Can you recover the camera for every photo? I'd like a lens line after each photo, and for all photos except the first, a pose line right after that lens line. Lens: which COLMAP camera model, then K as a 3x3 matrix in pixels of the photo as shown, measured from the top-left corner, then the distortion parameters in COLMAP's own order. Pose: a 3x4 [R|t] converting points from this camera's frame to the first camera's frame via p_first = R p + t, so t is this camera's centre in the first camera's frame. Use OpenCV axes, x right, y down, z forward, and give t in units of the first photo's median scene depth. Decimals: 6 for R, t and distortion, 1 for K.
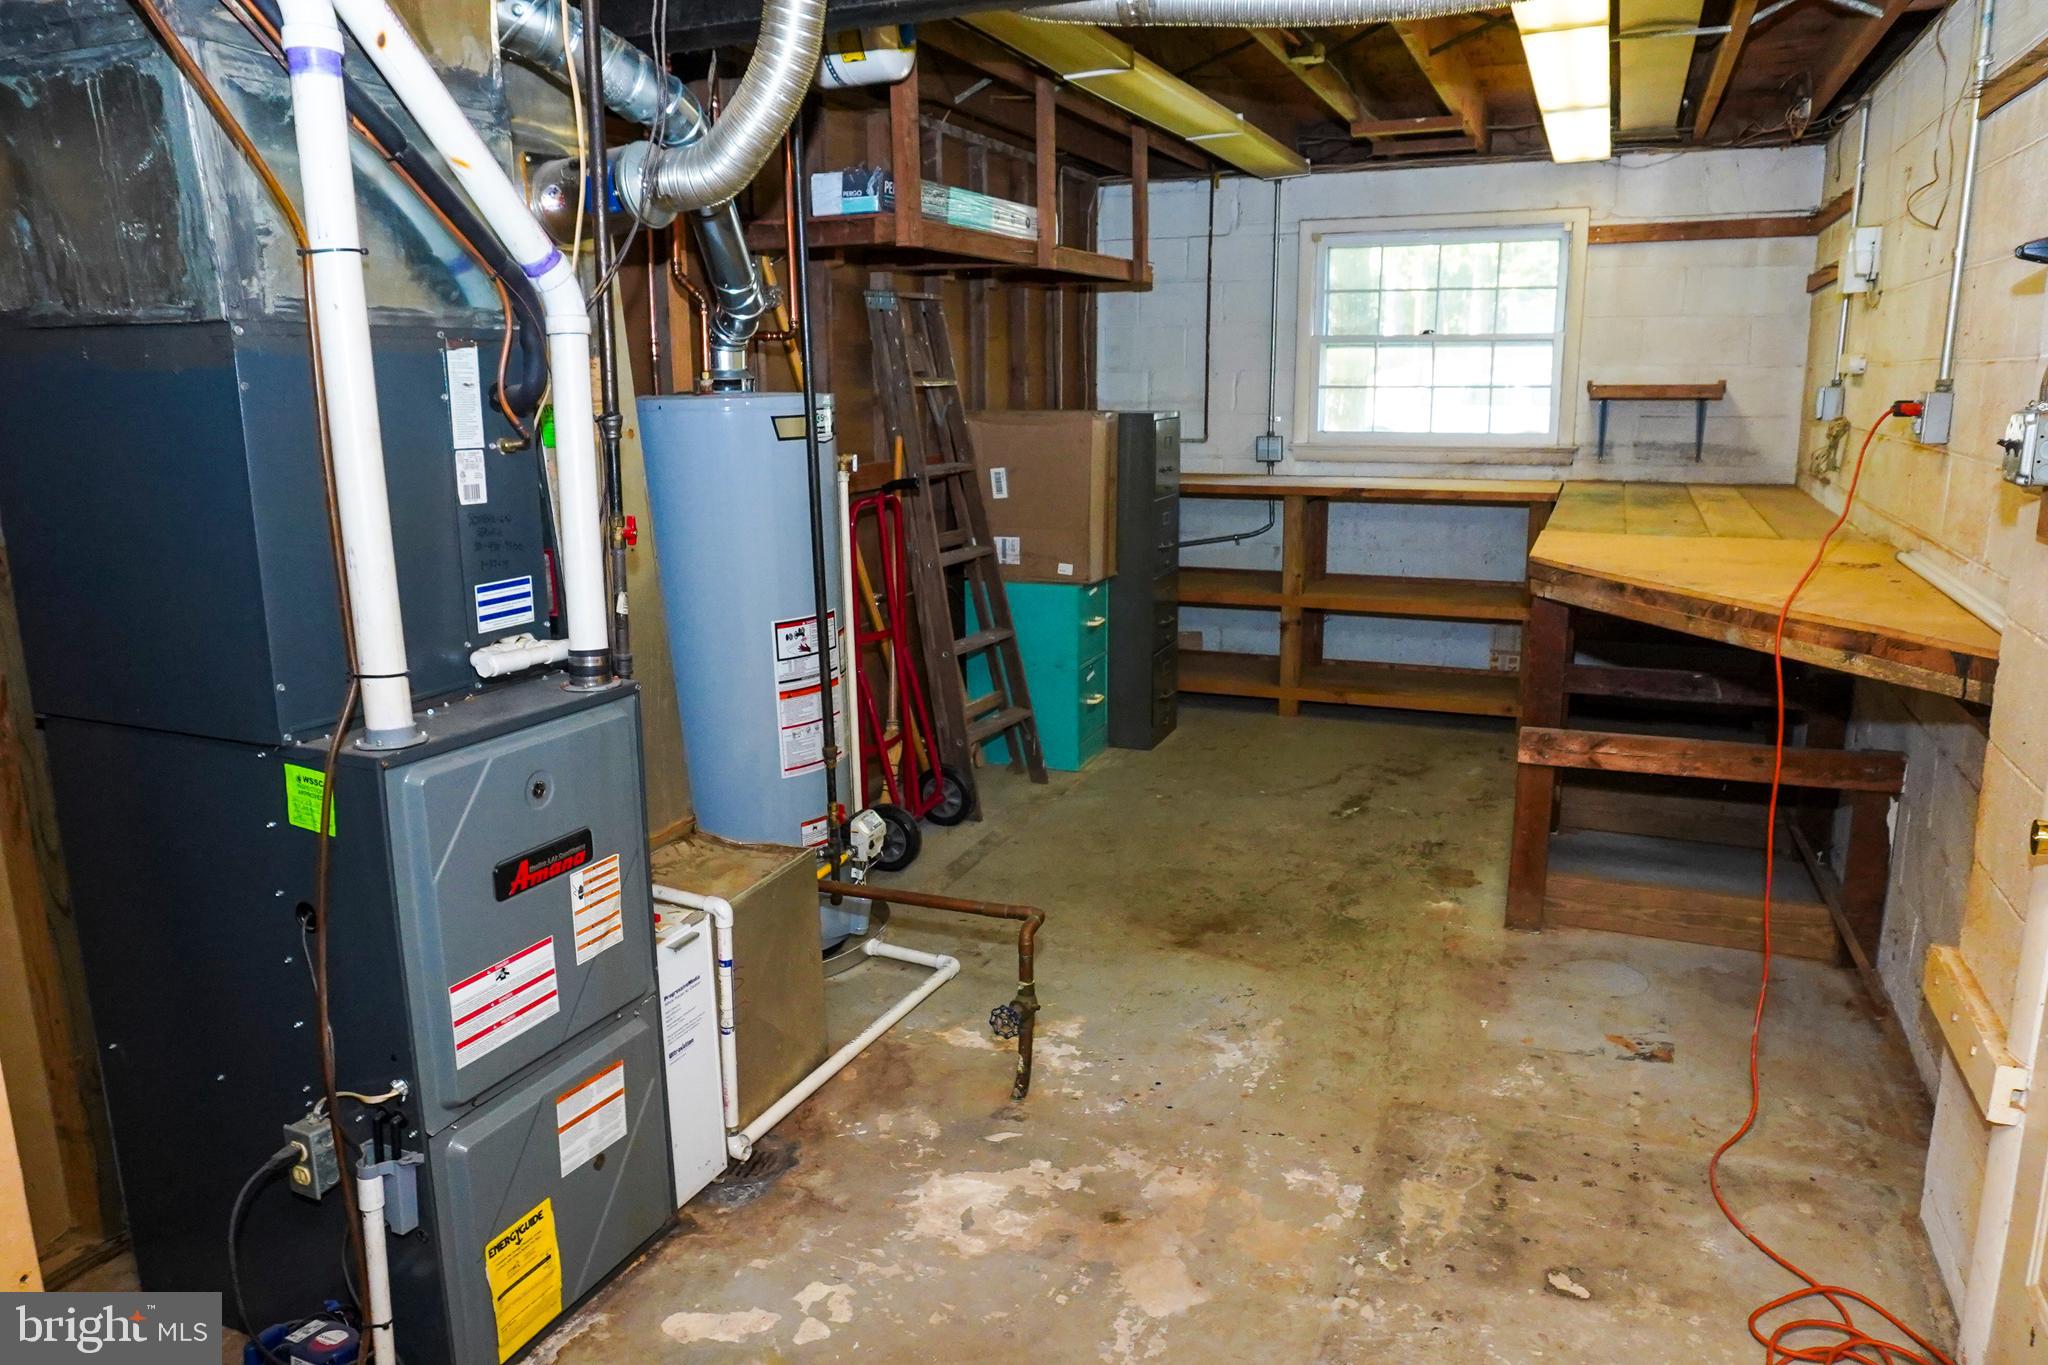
lens RADIAL K [[1377.3, 0, 1036.4], [0, 1377.3, 681.3], [0, 0, 1]] dist [-0.062010, 0.037014]
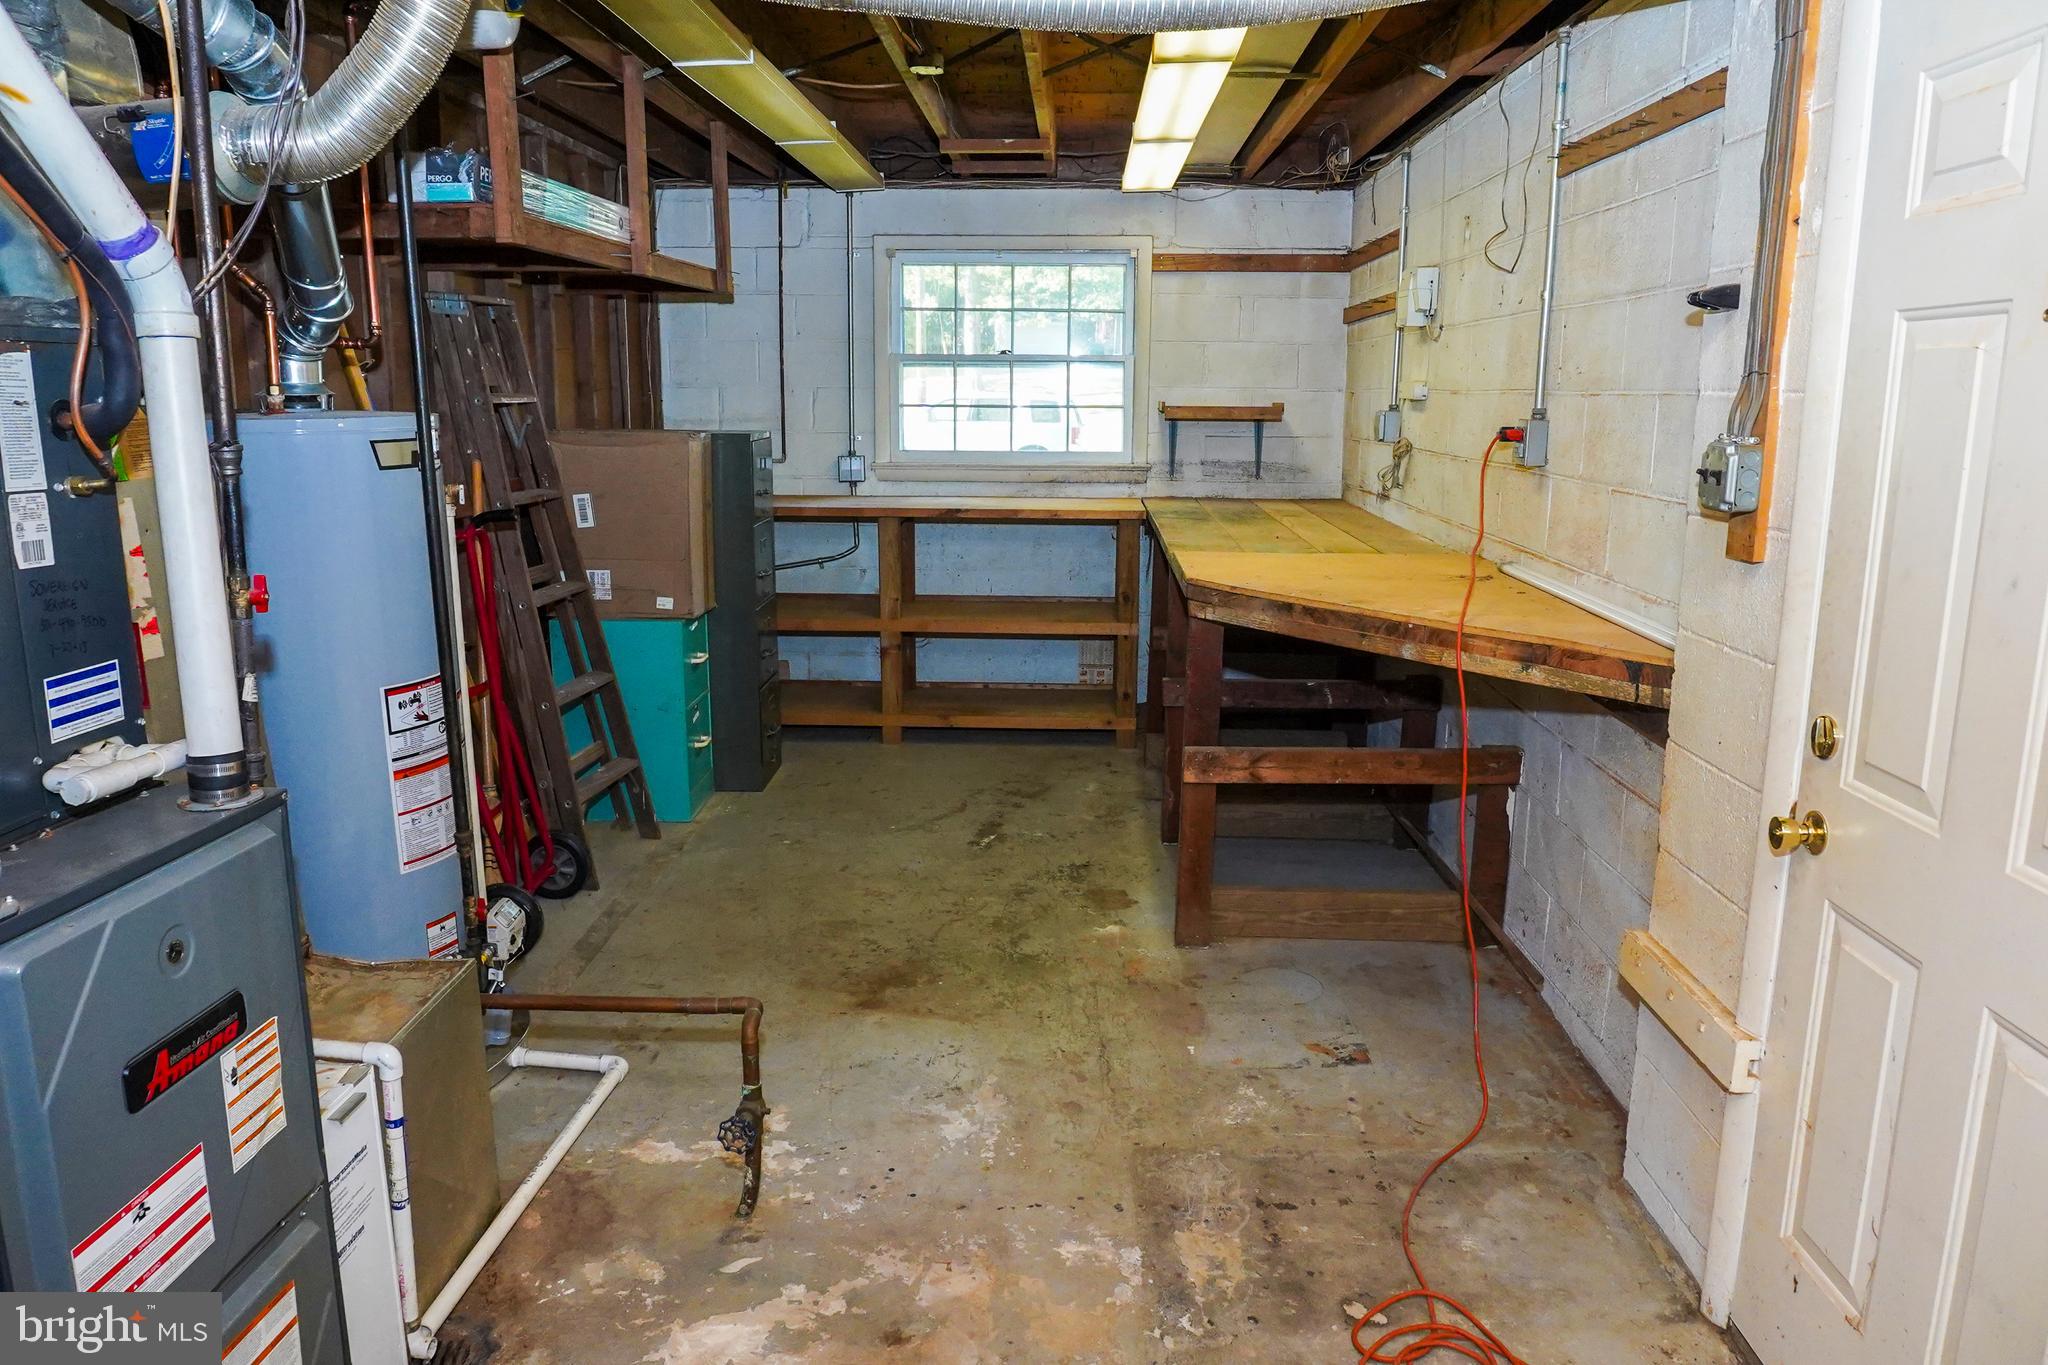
lens RADIAL K [[1377.3, 0, 1036.4], [0, 1377.3, 681.3], [0, 0, 1]] dist [-0.062010, 0.037014]
pose [[0.935293, -0.056594, 0.349319, -0.107766], [0.060034, 0.998196, 0.000981, -0.024334], [-0.348744, 0.020054, 0.937003, 0.091825]]
